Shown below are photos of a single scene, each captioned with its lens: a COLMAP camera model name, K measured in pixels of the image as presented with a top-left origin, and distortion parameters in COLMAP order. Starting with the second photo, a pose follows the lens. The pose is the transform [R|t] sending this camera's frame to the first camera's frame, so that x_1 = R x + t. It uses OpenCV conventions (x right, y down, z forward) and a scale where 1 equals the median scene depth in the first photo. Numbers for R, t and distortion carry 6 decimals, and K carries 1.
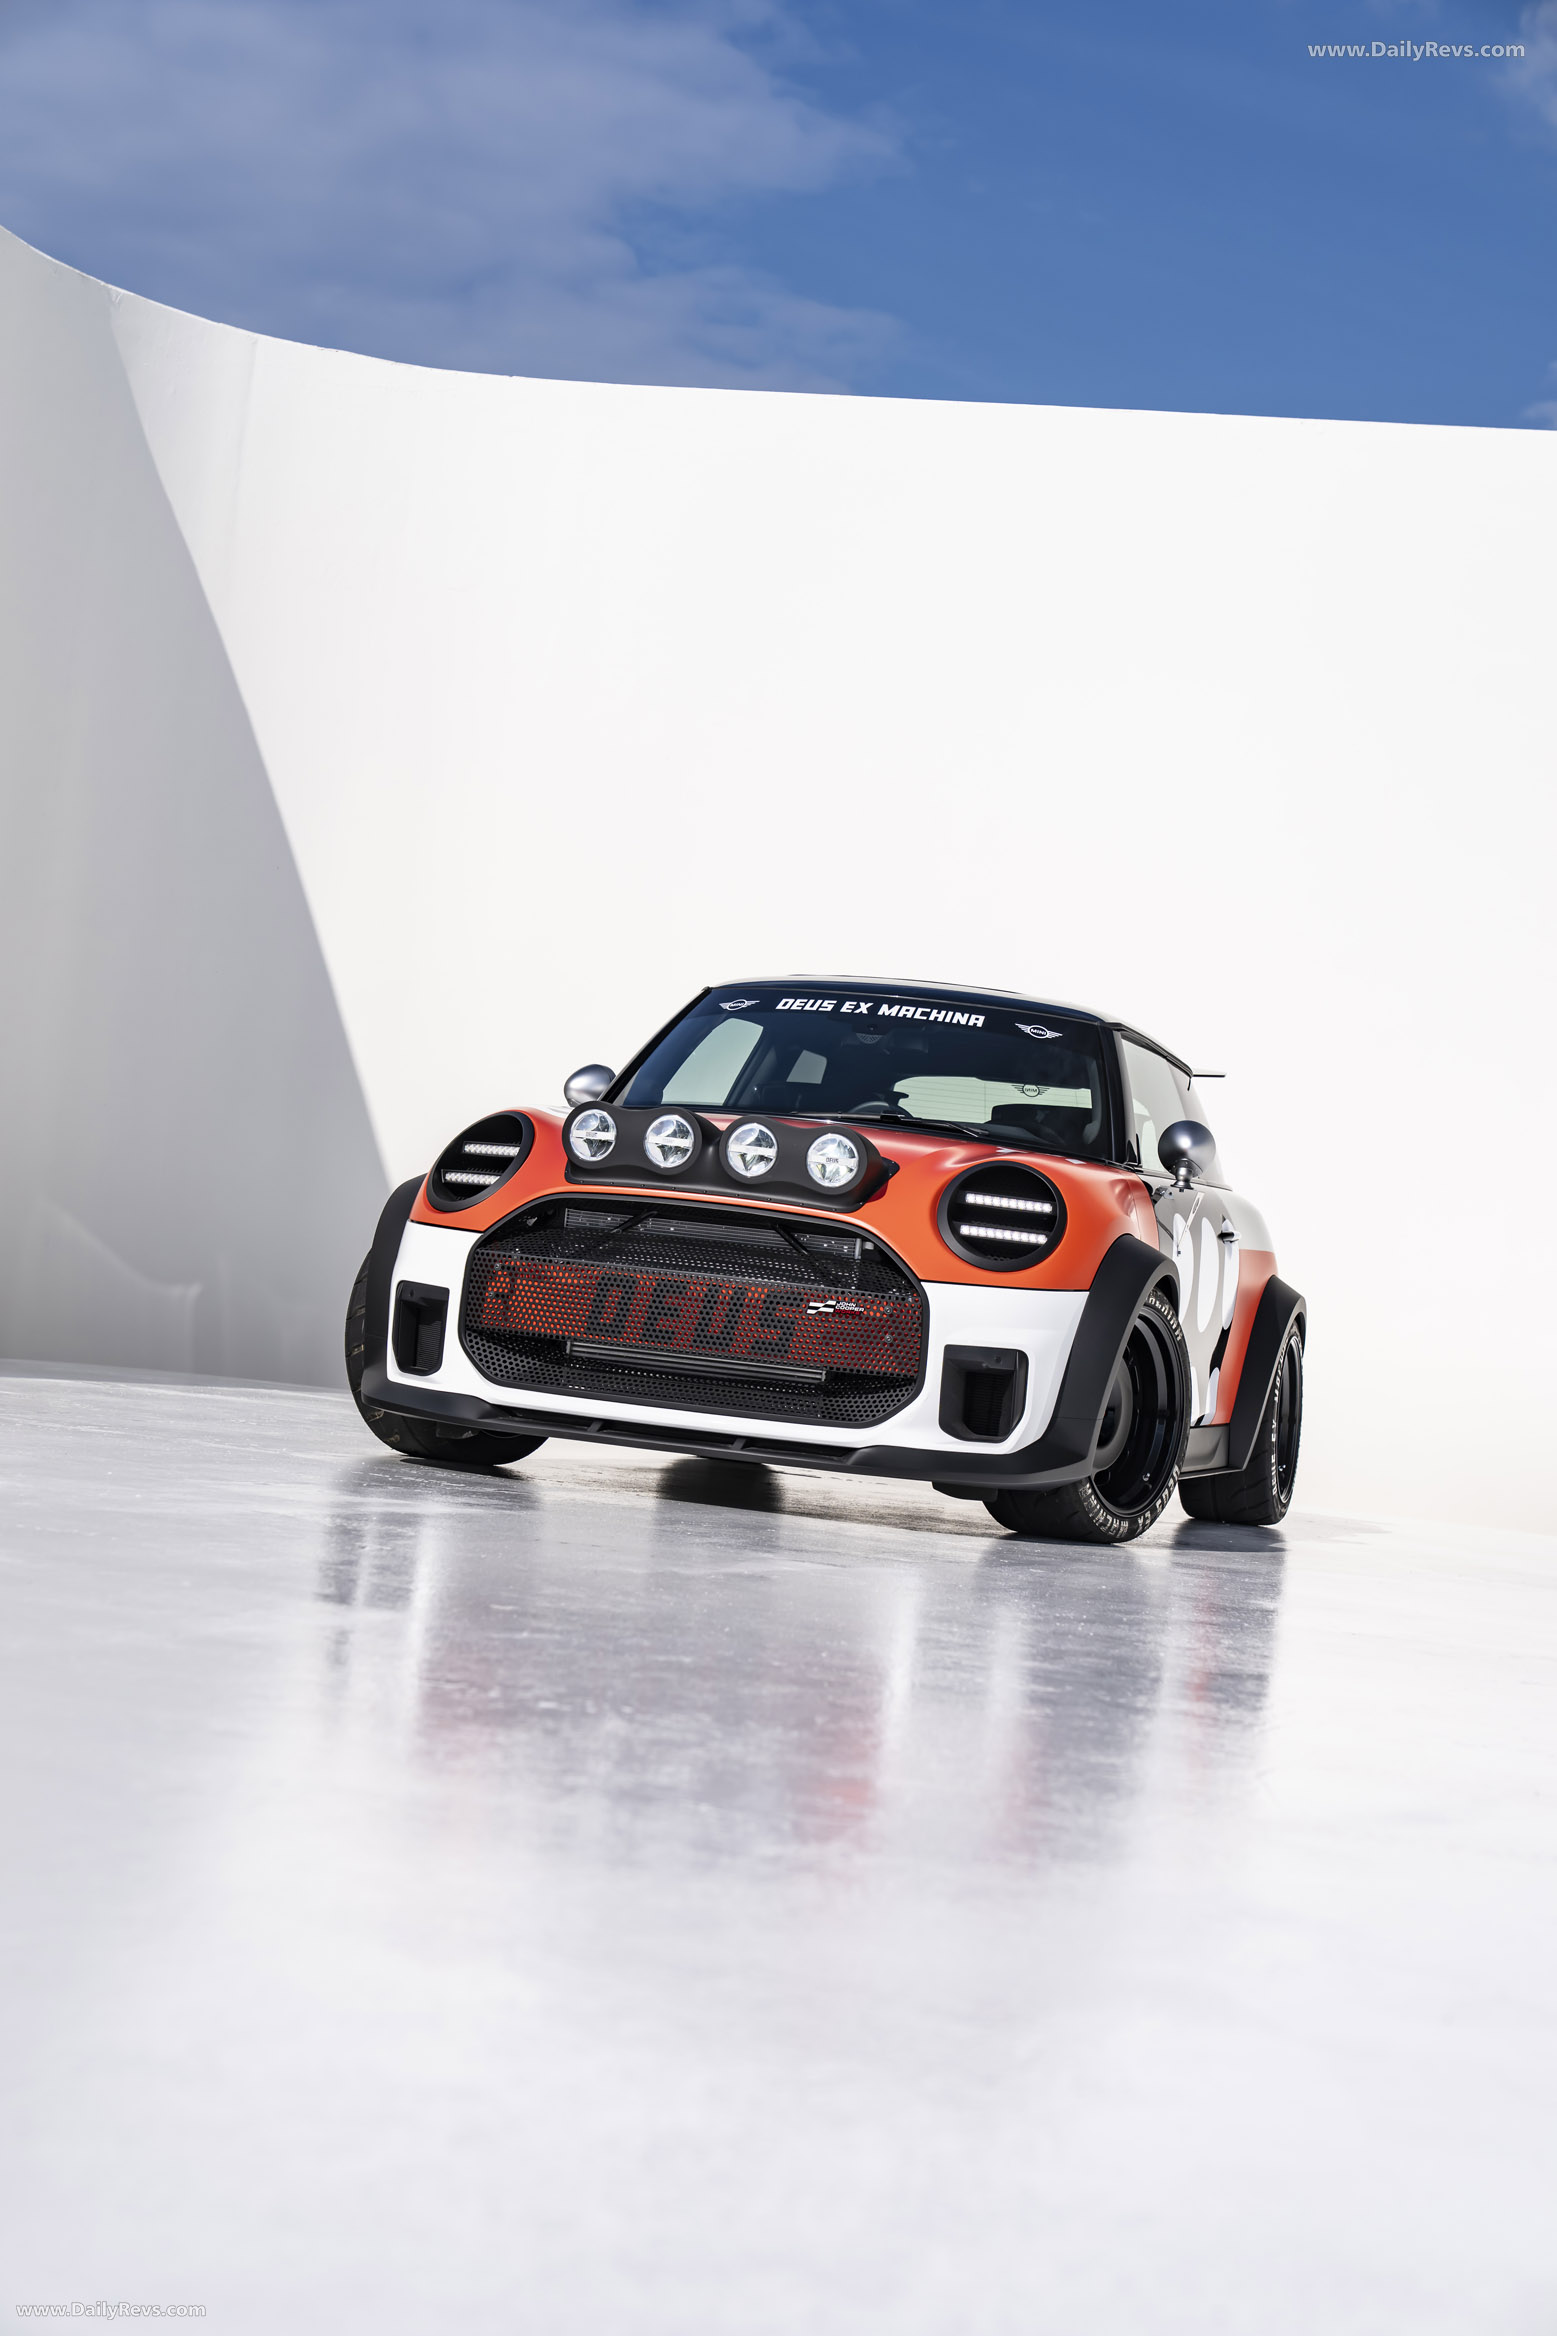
lens RADIAL K [[3970.2, 0, 778.5], [0, 3970.2, 1168.0], [0, 0, 1]] dist [0.002486, 0.036852]
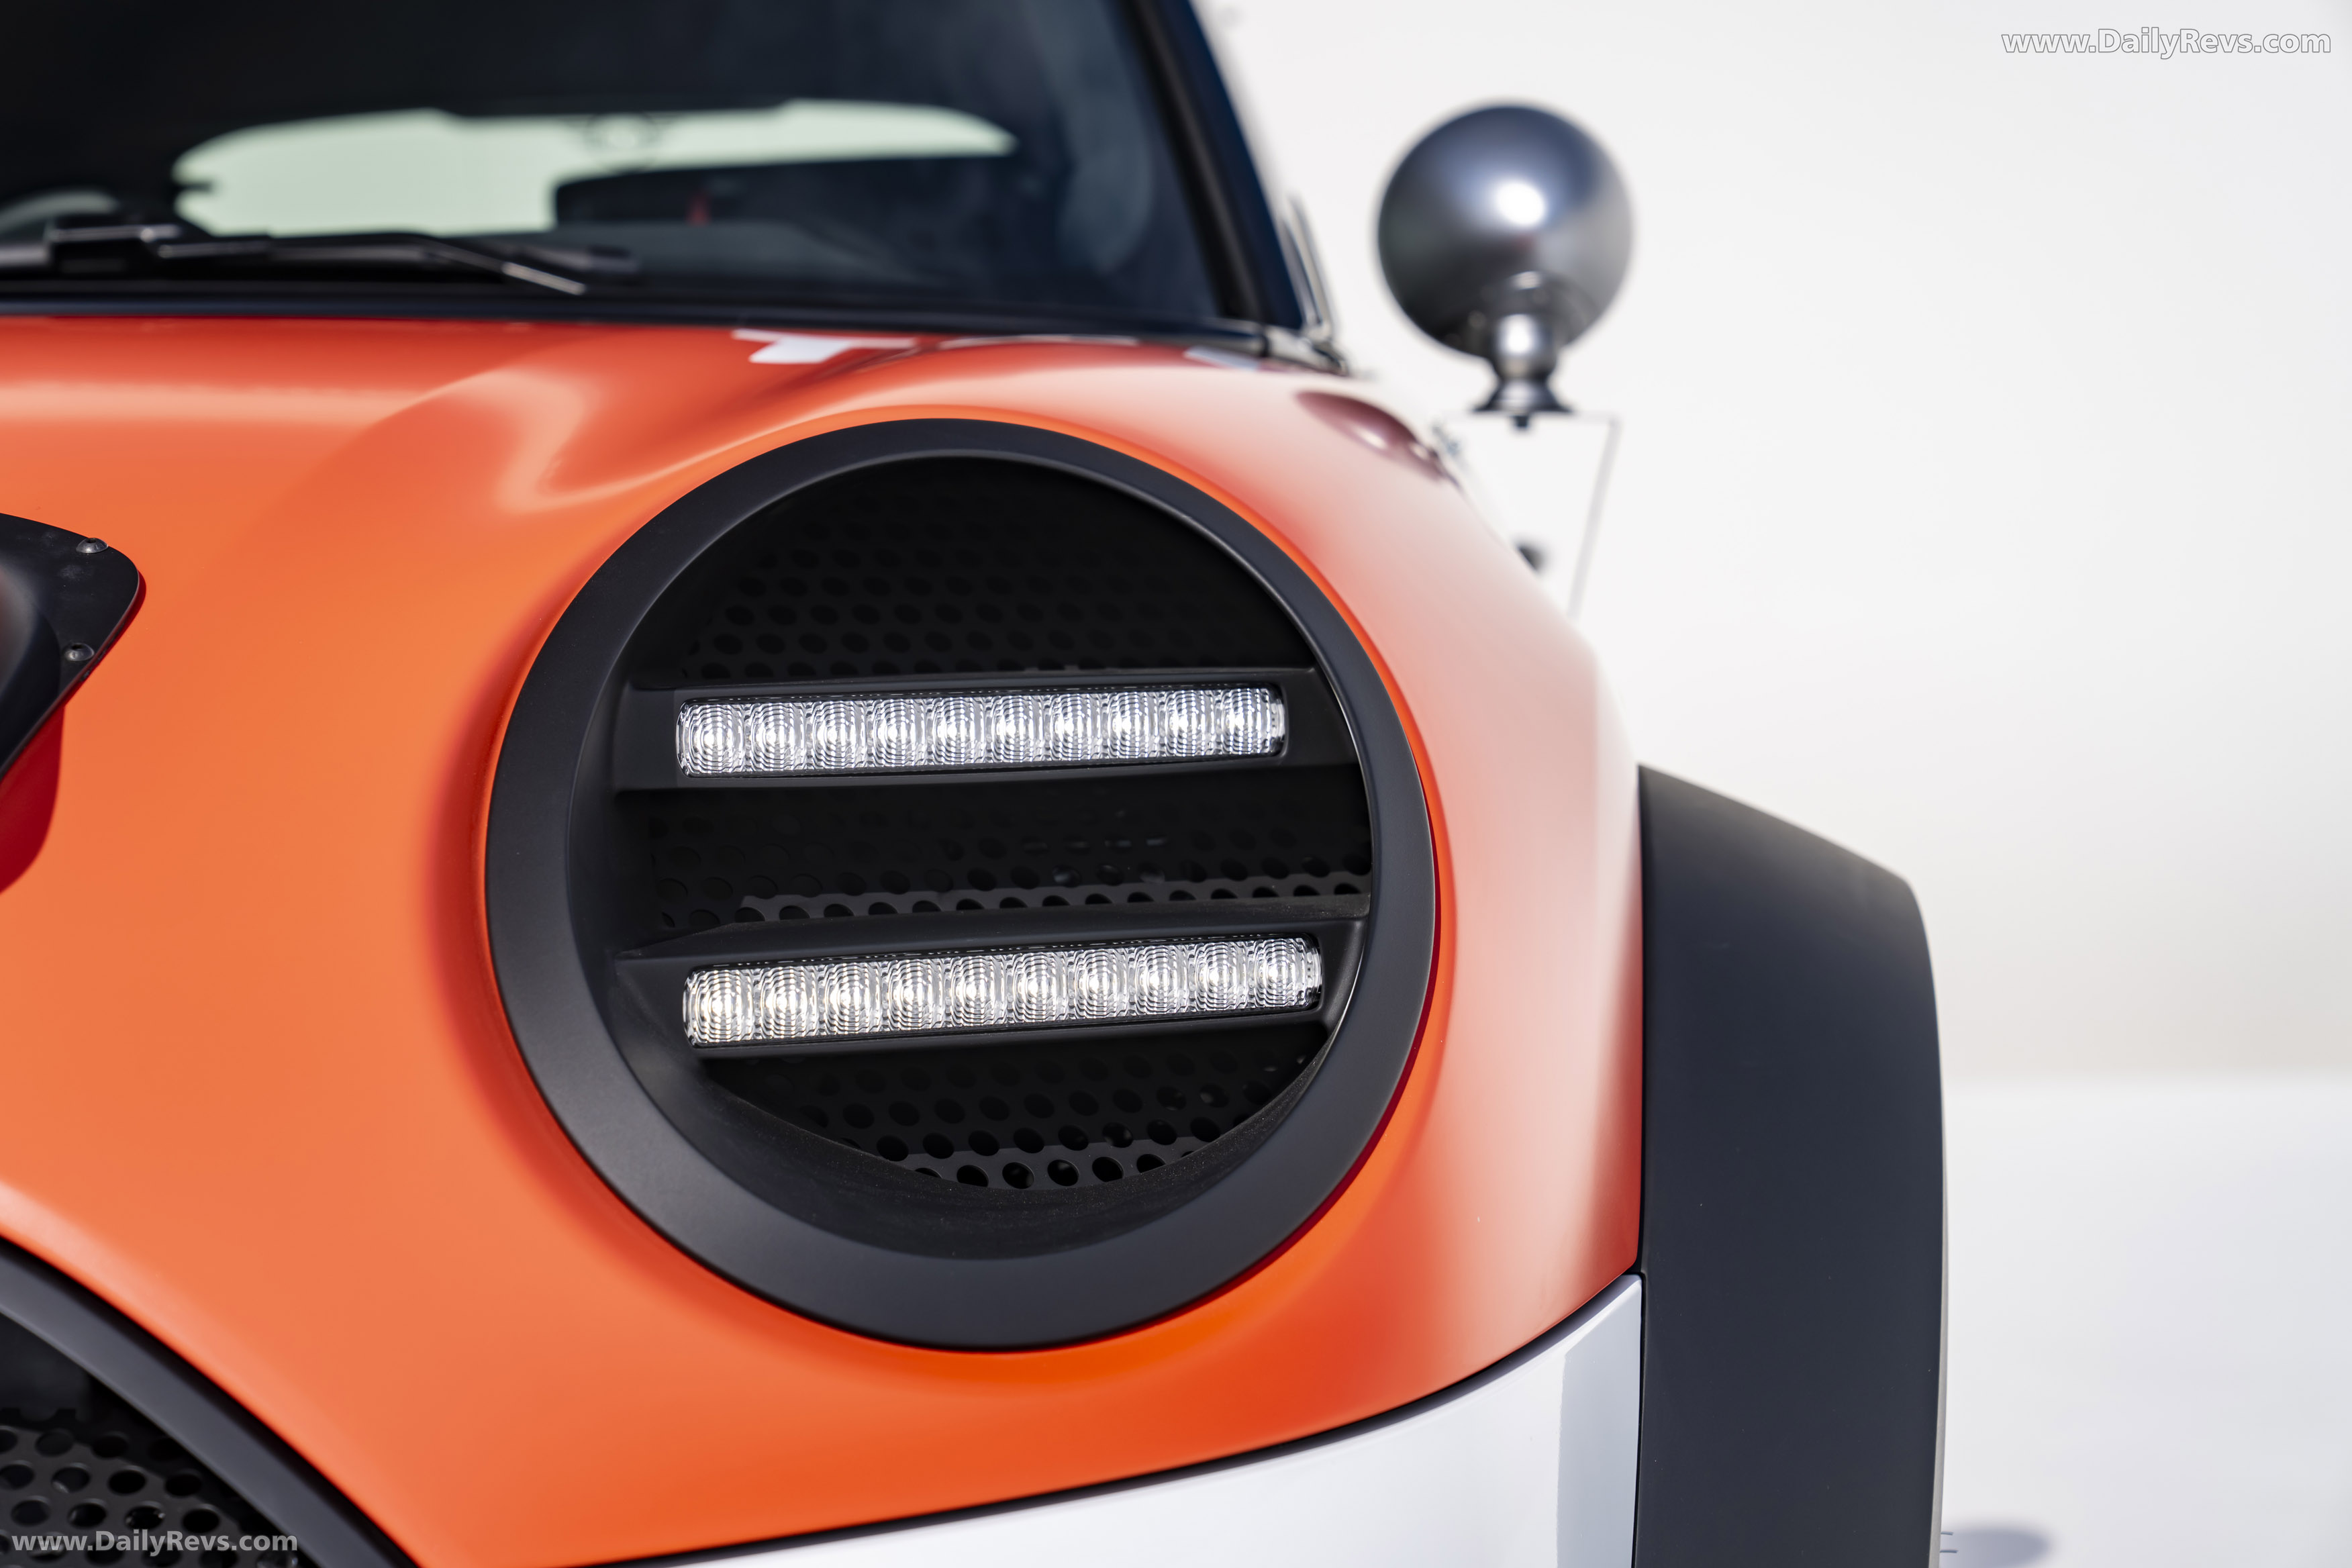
lens RADIAL K [[4669.4, 0, 1176.0], [0, 4669.4, 784.0], [0, 0, 1]] dist [0.023250, 0.058199]
pose [[0.968067, -0.145255, 0.204320, 0.031120], [0.124538, 0.985998, 0.110901, -0.006341], [-0.217568, -0.081914, 0.972602, 0.842702]]
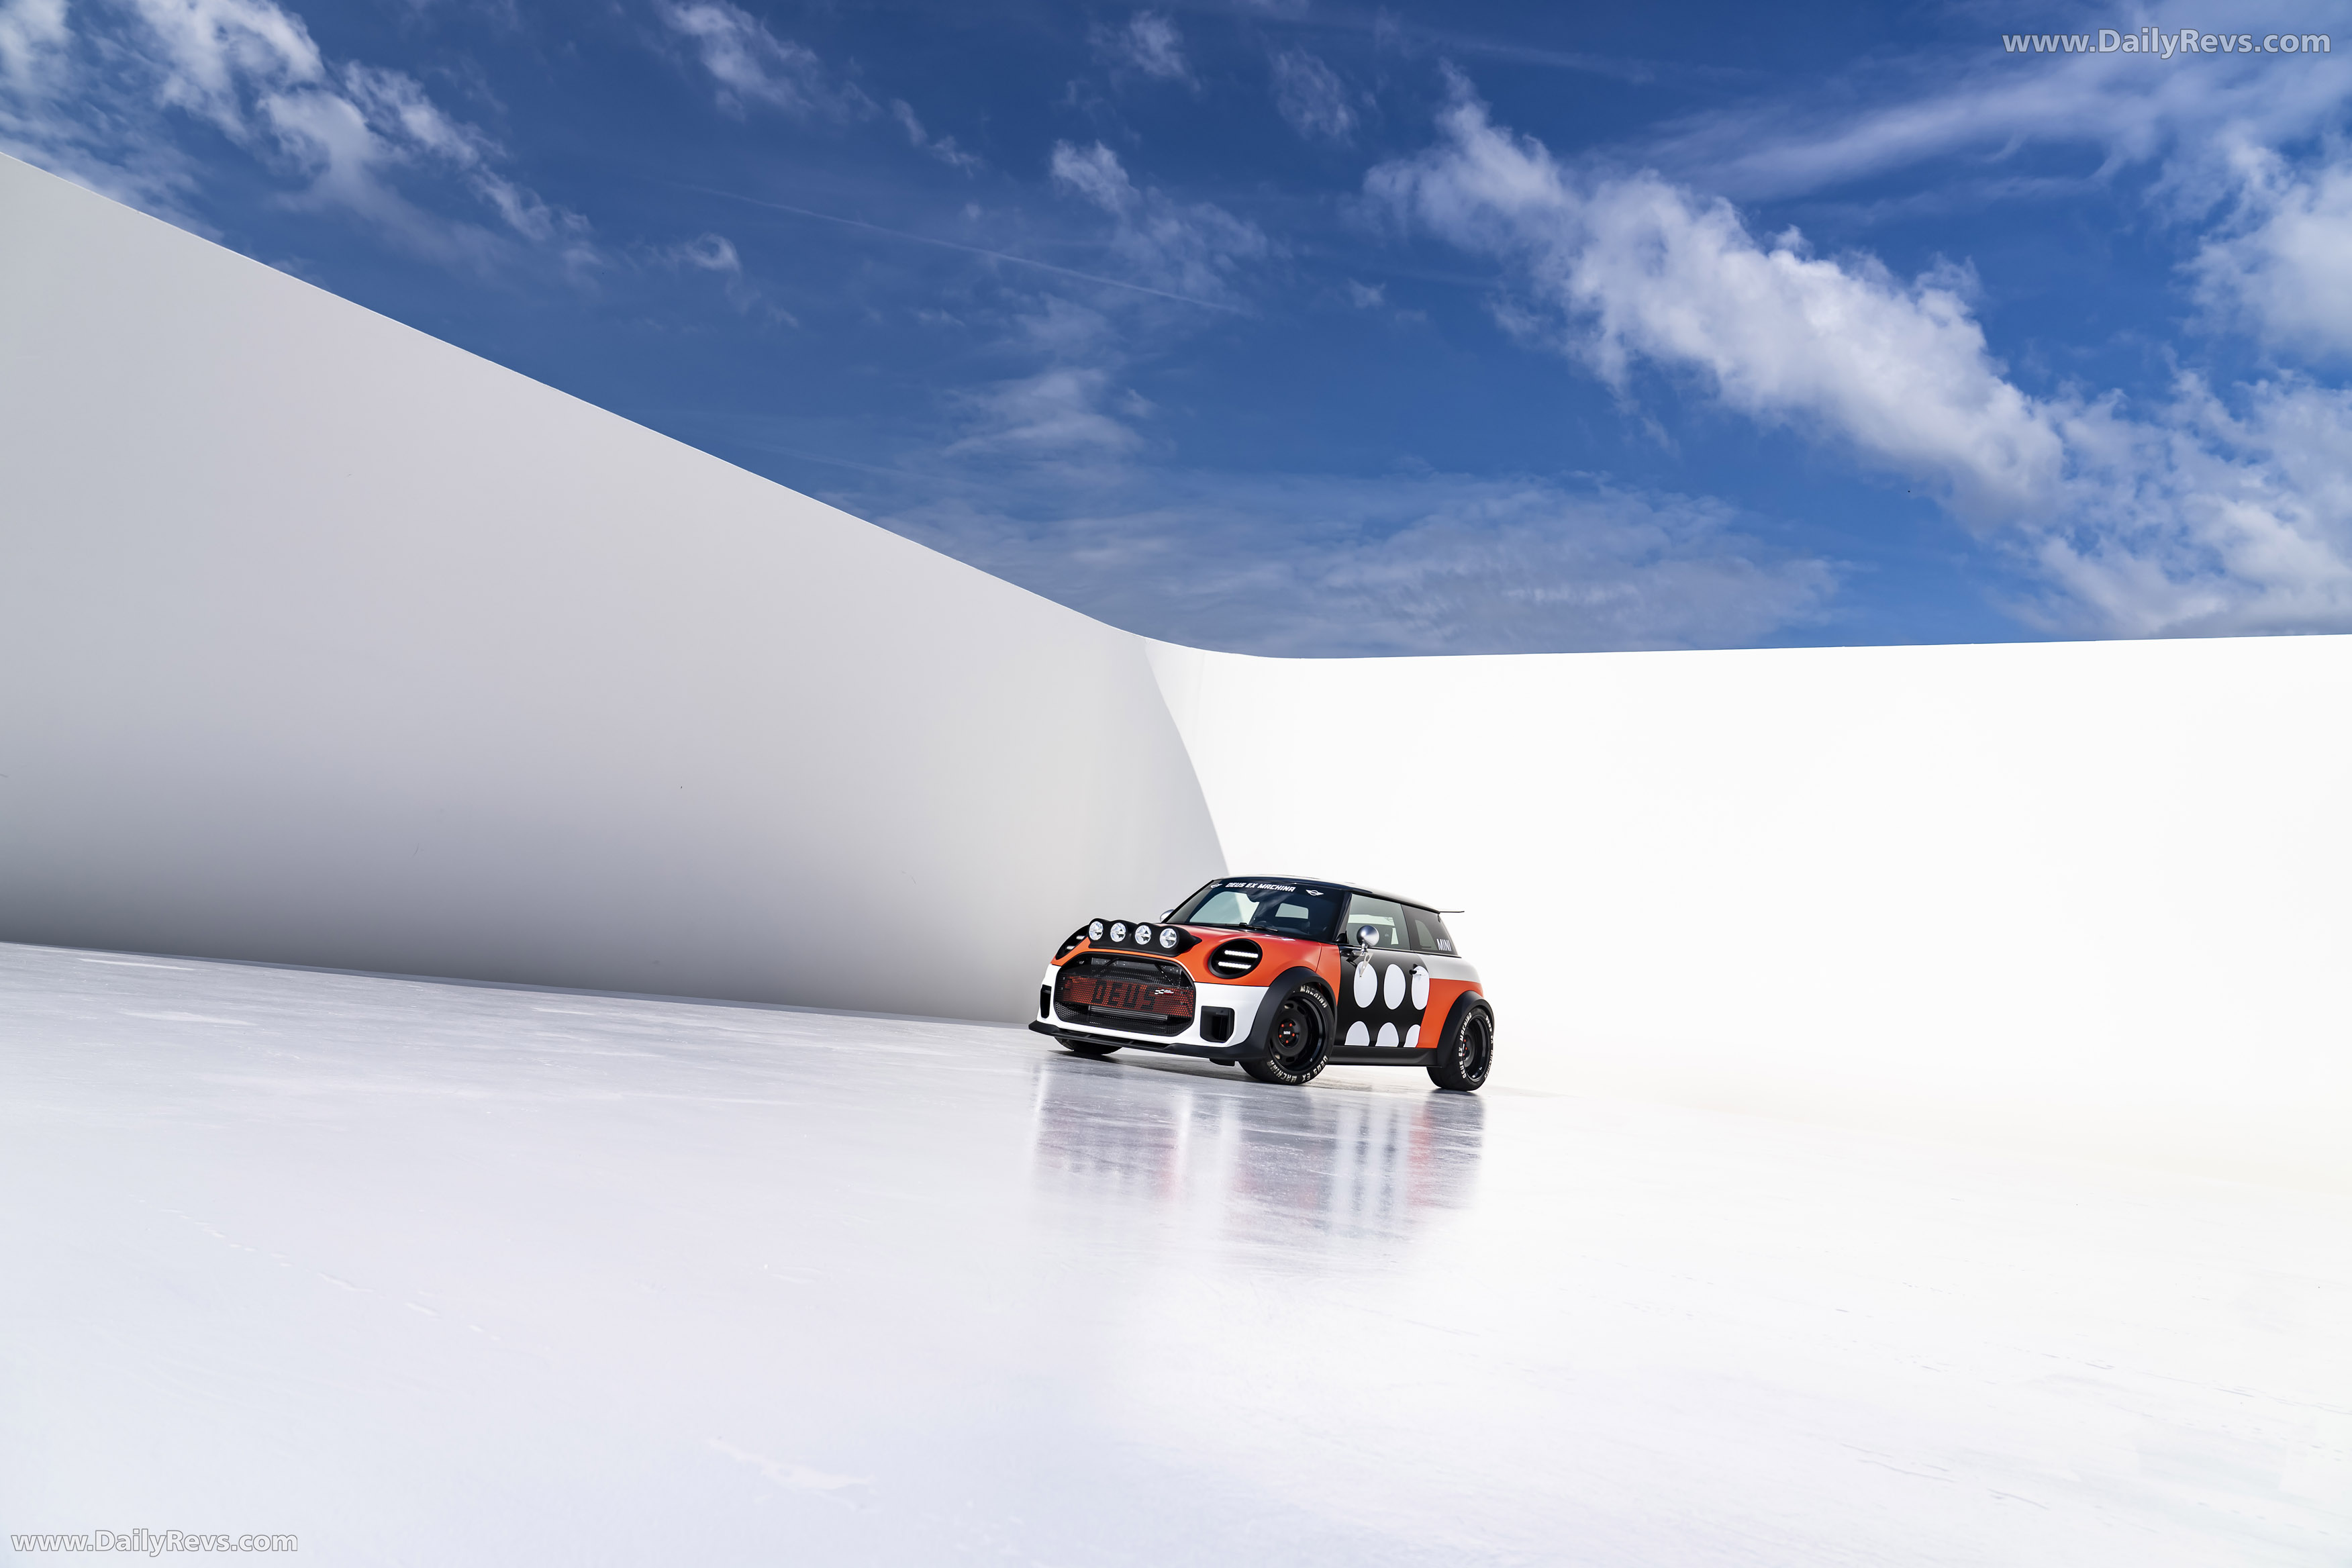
lens RADIAL K [[1651.6, 0, 1176.0], [0, 1651.6, 784.0], [0, 0, 1]] dist [-0.095488, -0.001308]
pose [[0.938819, -0.044063, -0.341579, 0.400889], [0.002367, 0.992584, -0.121536, 0.030082], [0.344402, 0.113292, 0.931962, -0.062322]]
